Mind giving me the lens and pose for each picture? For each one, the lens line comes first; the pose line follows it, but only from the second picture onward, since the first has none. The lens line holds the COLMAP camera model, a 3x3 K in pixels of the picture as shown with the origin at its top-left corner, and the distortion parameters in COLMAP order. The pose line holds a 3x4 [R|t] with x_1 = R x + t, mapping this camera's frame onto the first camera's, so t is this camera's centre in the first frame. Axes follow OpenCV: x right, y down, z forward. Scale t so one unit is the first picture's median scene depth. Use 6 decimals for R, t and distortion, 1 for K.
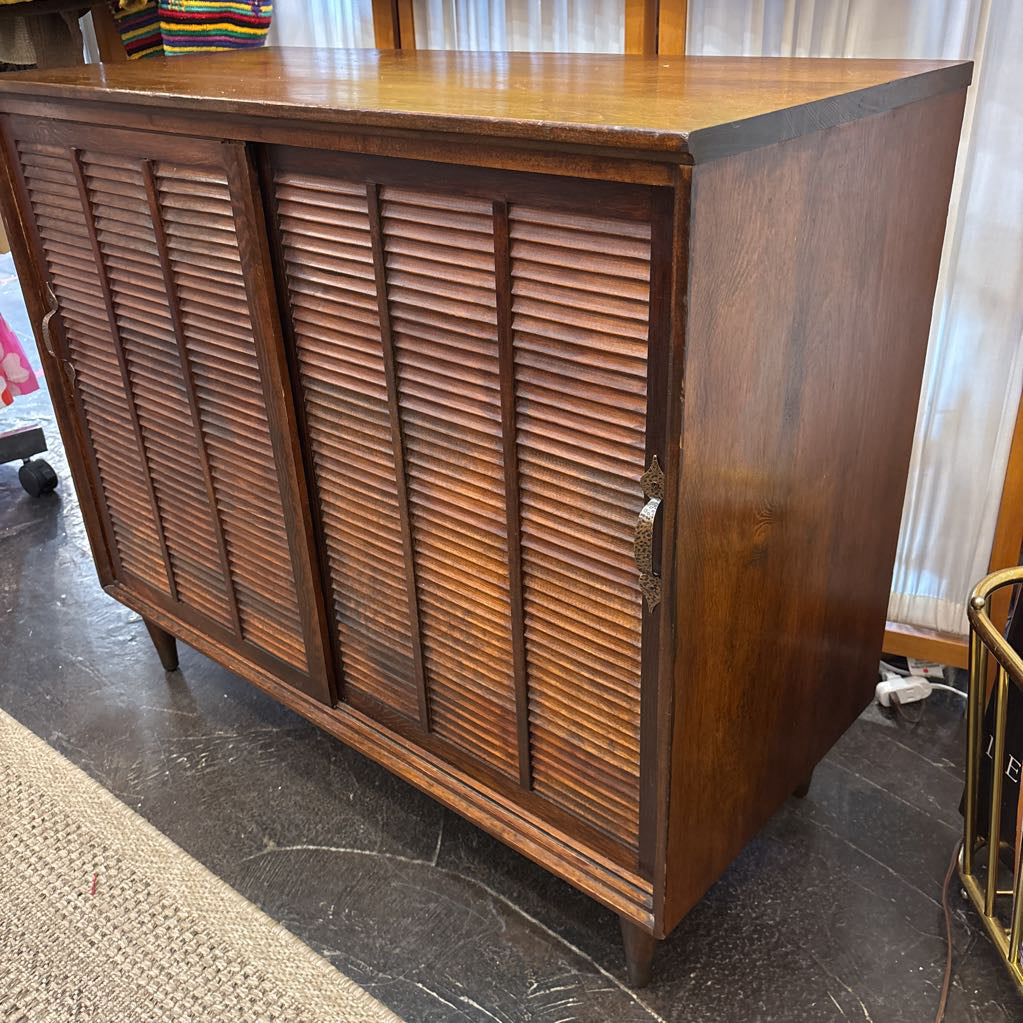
lens RADIAL K [[1040.4, 0, 504.8], [0, 1040.4, 509.5], [0, 0, 1]] dist [0.011548, 0.000000]
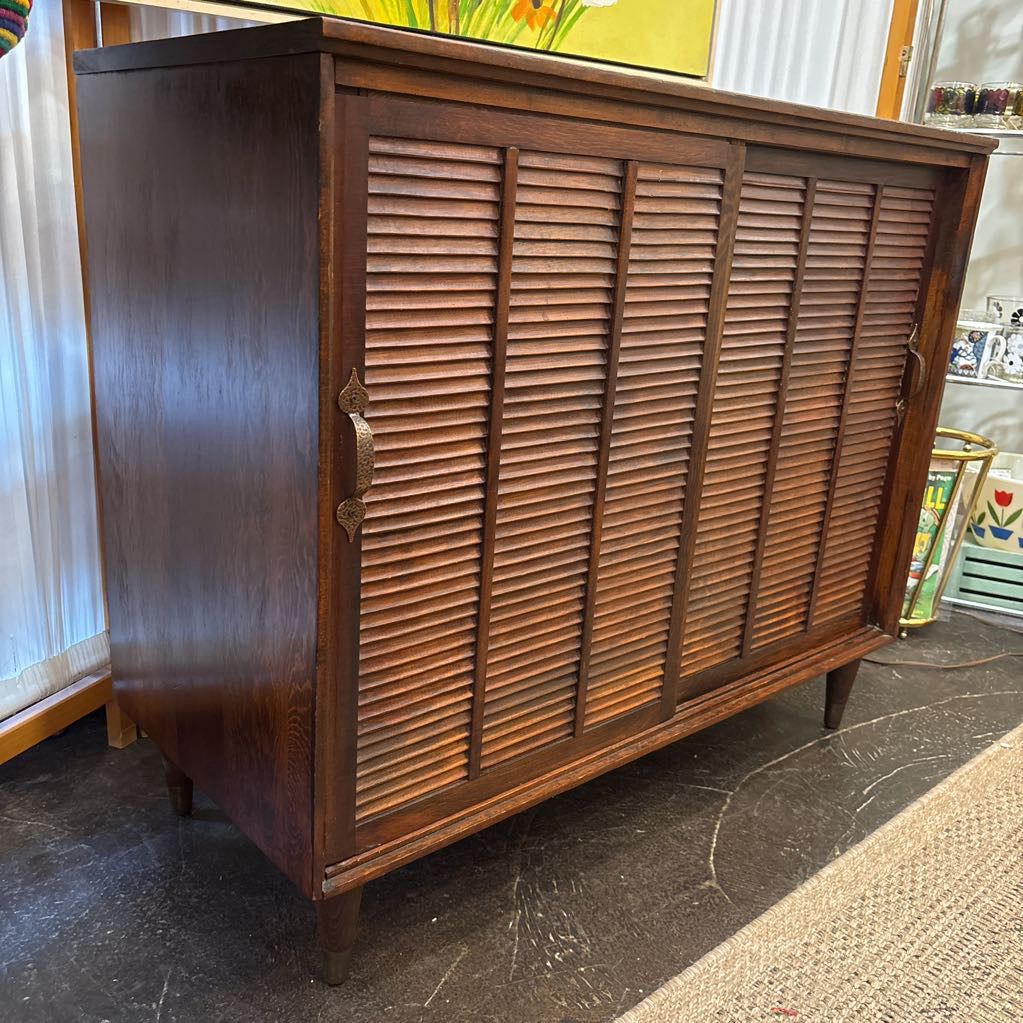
lens RADIAL K [[1040.4, 0, 506.4], [0, 1040.4, 515.4], [0, 0, 1]] dist [0.011548, 0.000000]
pose [[0.126669, -0.244608, 0.961313, -1.233569], [0.402065, 0.898601, 0.175672, -0.249661], [-0.906807, 0.364258, 0.212173, 0.970025]]
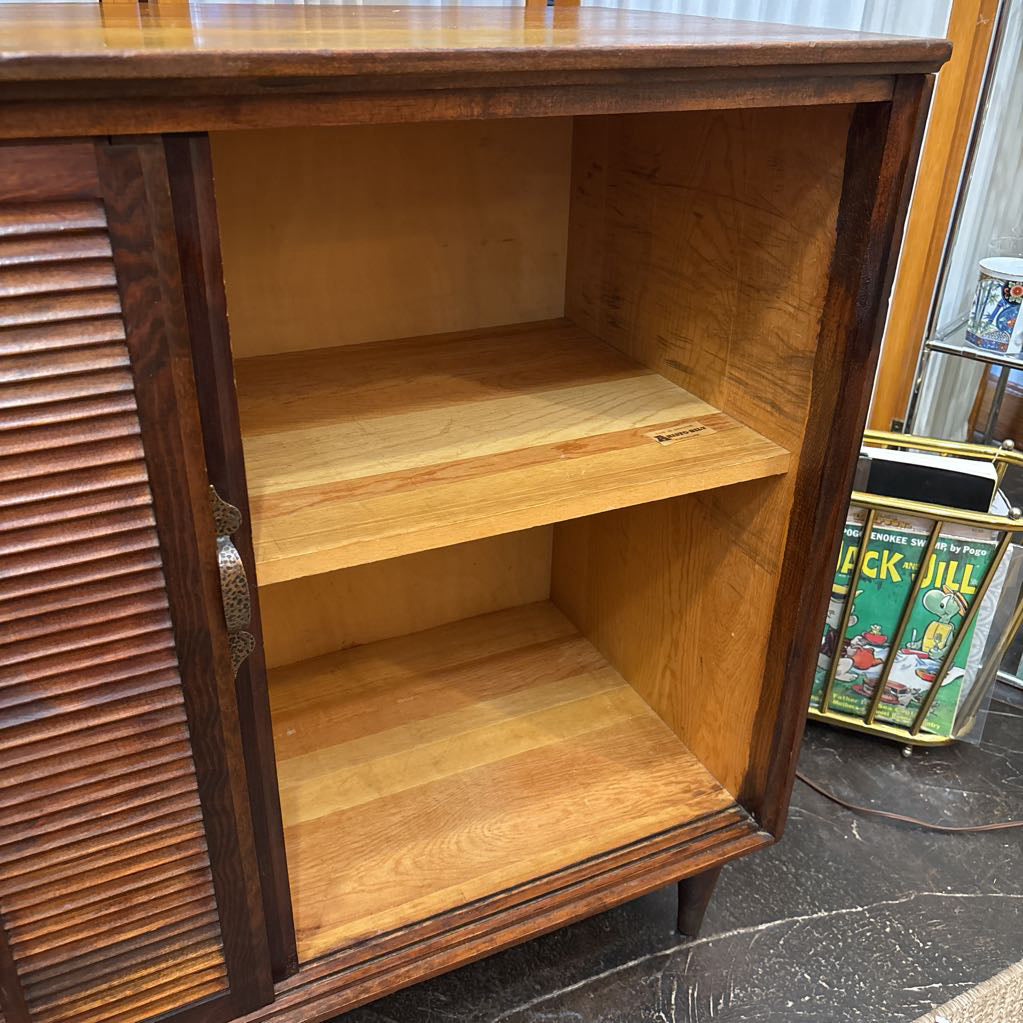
lens RADIAL K [[1040.4, 0, 516.0], [0, 1040.4, 517.3], [0, 0, 1]] dist [0.011548, 0.000000]
pose [[0.387803, -0.390232, 0.835062, -0.604512], [0.394265, 0.889126, 0.232400, -0.195459], [-0.833165, 0.239110, 0.498661, 0.528917]]
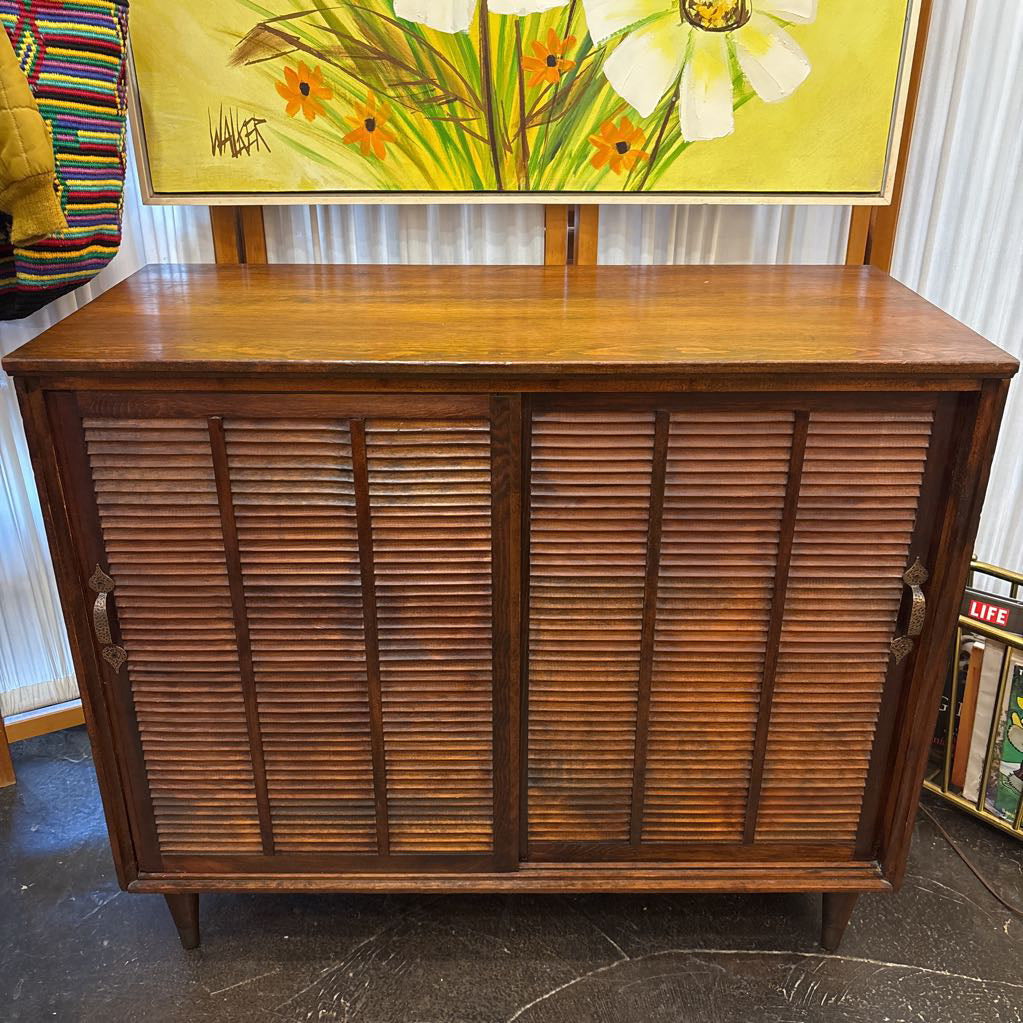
lens RADIAL K [[1040.4, 0, 508.3], [0, 1040.4, 508.0], [0, 0, 1]] dist [0.011548, 0.000000]
pose [[0.749956, -0.237219, 0.617490, -0.840235], [0.277817, 0.960120, 0.031430, -0.230470], [-0.600320, 0.147978, 0.785951, 0.119505]]
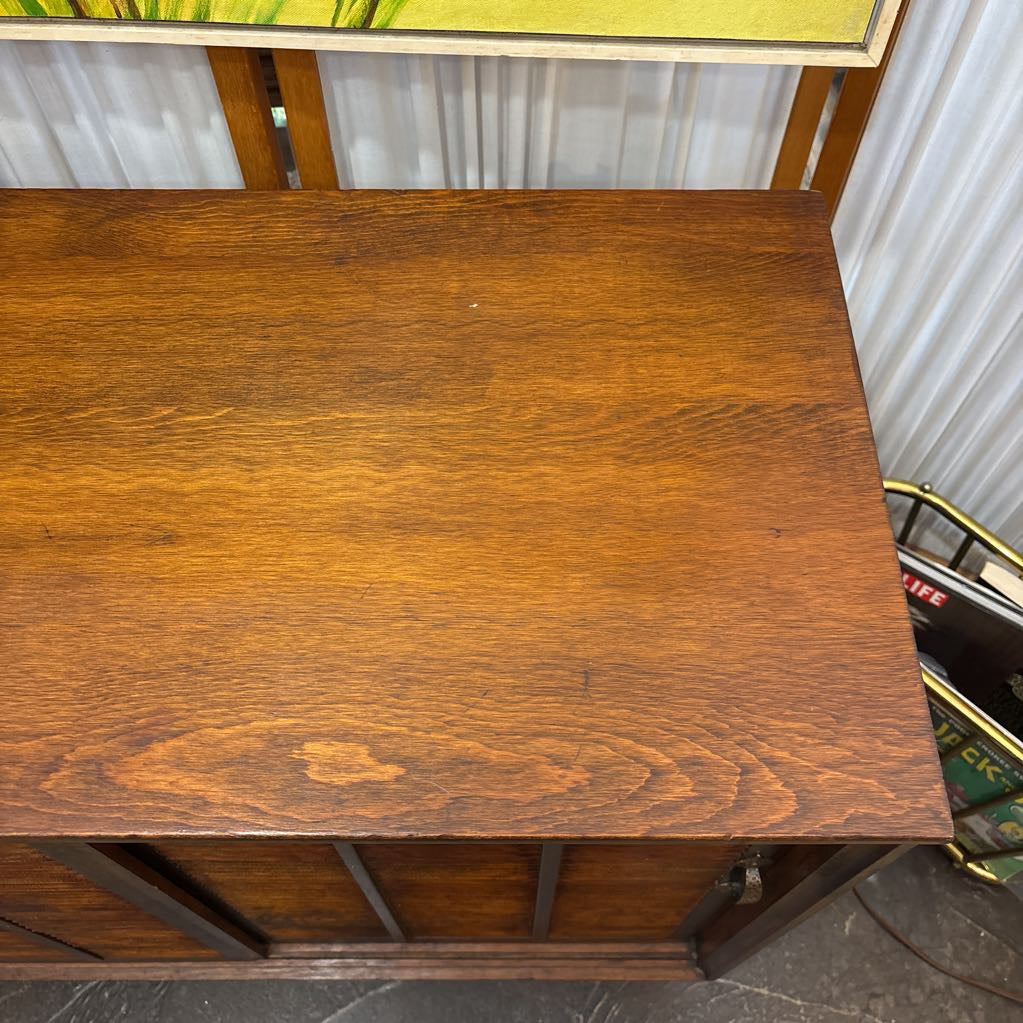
lens RADIAL K [[1040.4, 0, 502.8], [0, 1040.4, 514.0], [0, 0, 1]] dist [0.011548, 0.000000]
pose [[0.751468, -0.549816, 0.364688, -0.146144], [0.282924, 0.767892, 0.574713, -0.637258], [-0.596028, -0.328700, 0.732603, 0.382995]]
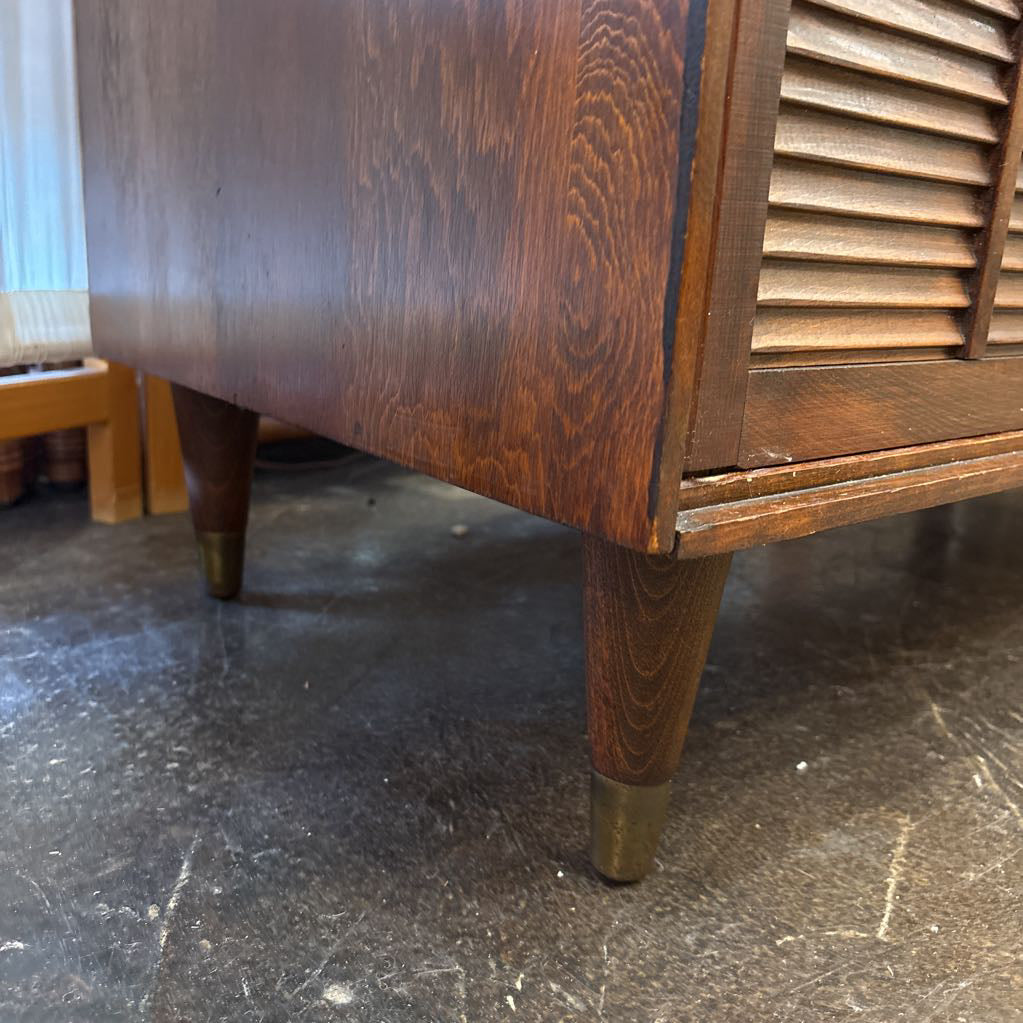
lens RADIAL K [[1040.4, 0, 498.1], [0, 1040.4, 529.0], [0, 0, 1]] dist [0.011548, 0.000000]
pose [[0.157673, -0.213497, 0.964136, -0.788328], [0.395131, 0.908421, 0.136541, 0.051242], [-0.904992, 0.359431, 0.227593, 1.369554]]
